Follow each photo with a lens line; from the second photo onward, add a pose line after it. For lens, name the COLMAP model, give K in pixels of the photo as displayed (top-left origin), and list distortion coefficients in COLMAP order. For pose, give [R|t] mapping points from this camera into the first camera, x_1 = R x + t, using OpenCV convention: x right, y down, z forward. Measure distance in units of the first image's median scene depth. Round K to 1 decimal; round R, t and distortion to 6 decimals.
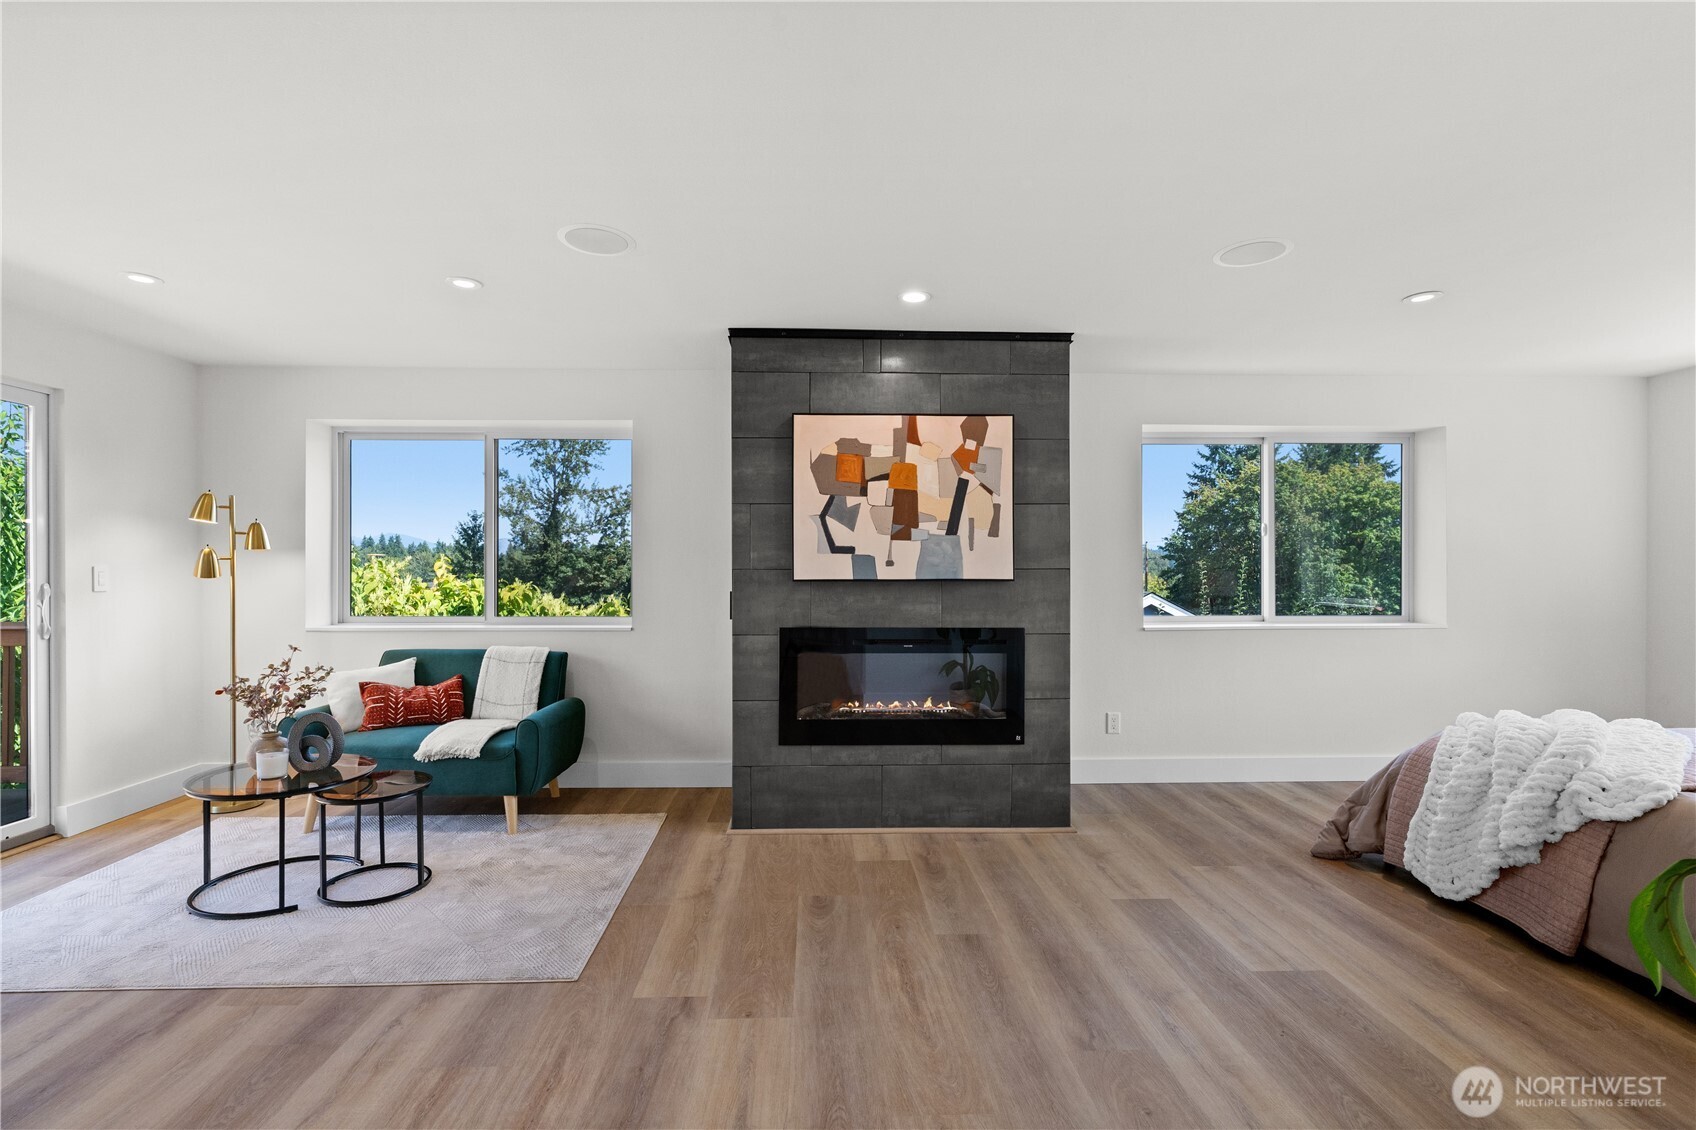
lens RADIAL K [[778.8, 0, 837.4], [0, 778.8, 571.3], [0, 0, 1]] dist [-0.000166, -0.000007]
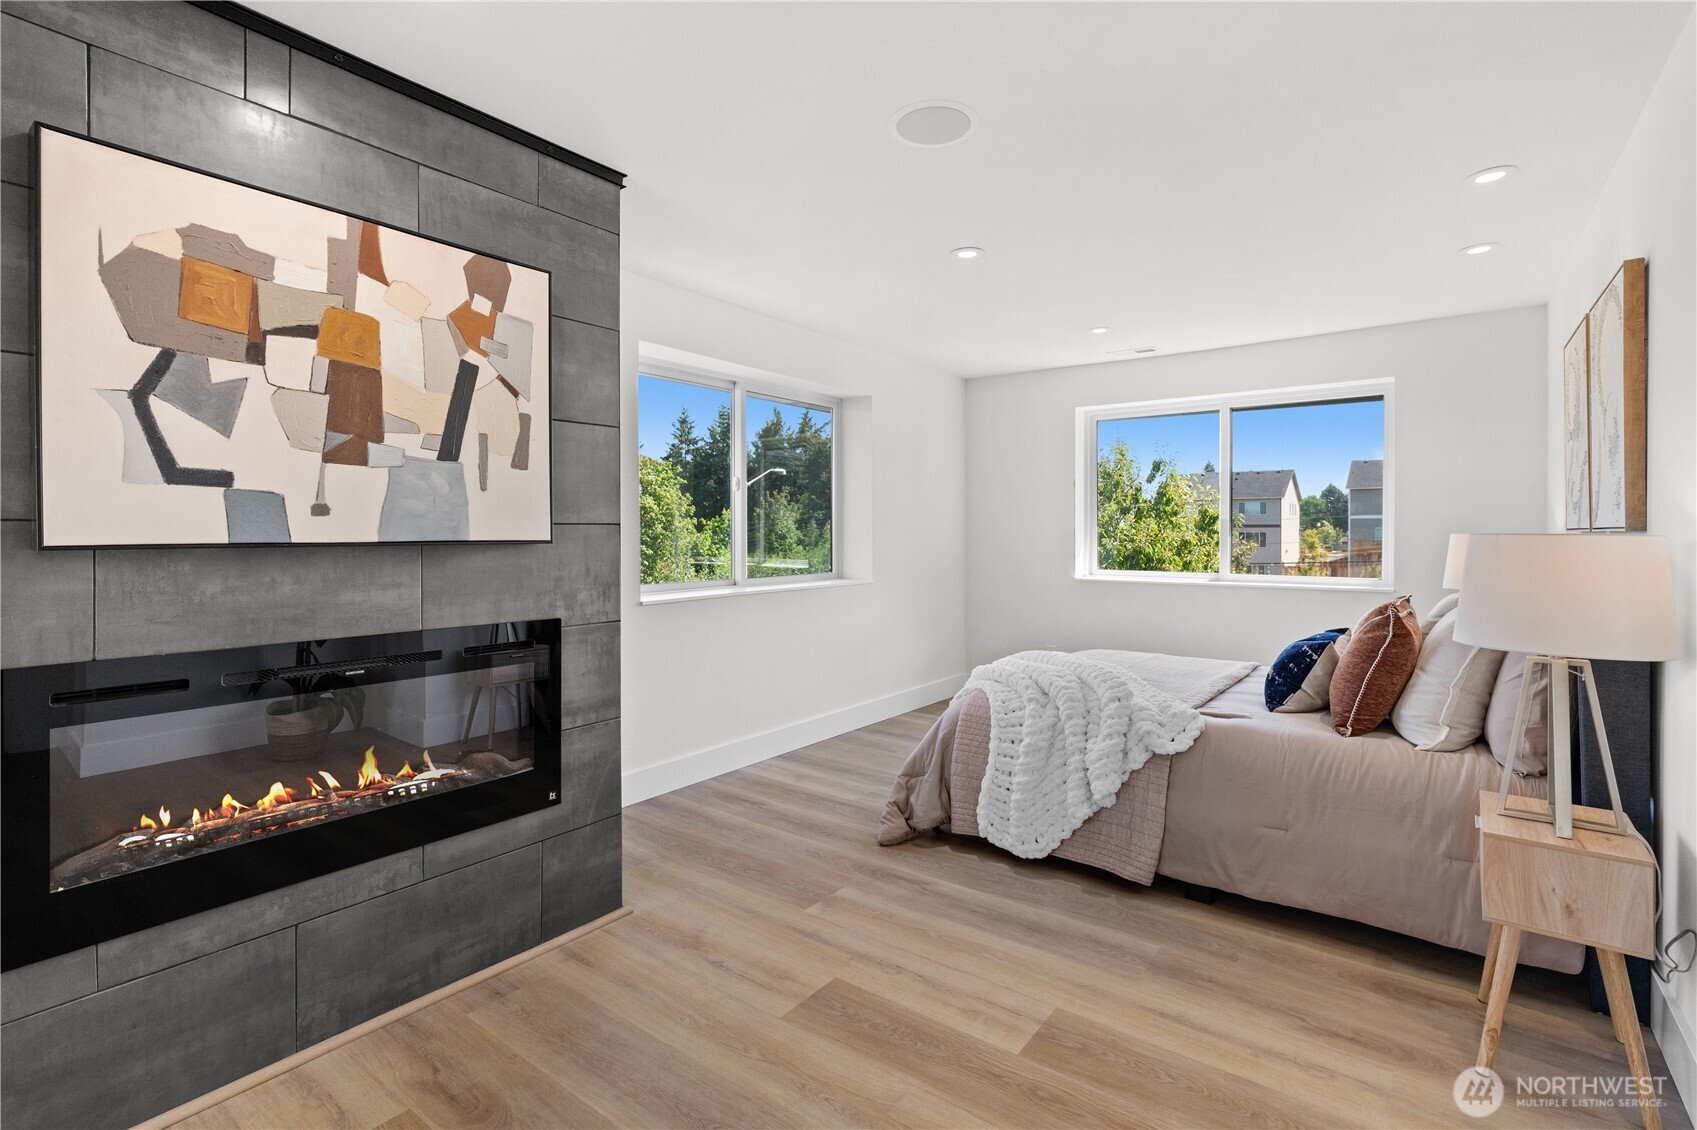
lens RADIAL K [[784.9, 0, 849.2], [0, 784.9, 535.0], [0, 0, 1]] dist [-0.003746, -0.000270]
pose [[0.624703, -0.002123, 0.780860, -0.109749], [-0.001448, 0.999991, 0.003878, 0.003211], [-0.780861, -0.003553, 0.624694, 0.430902]]
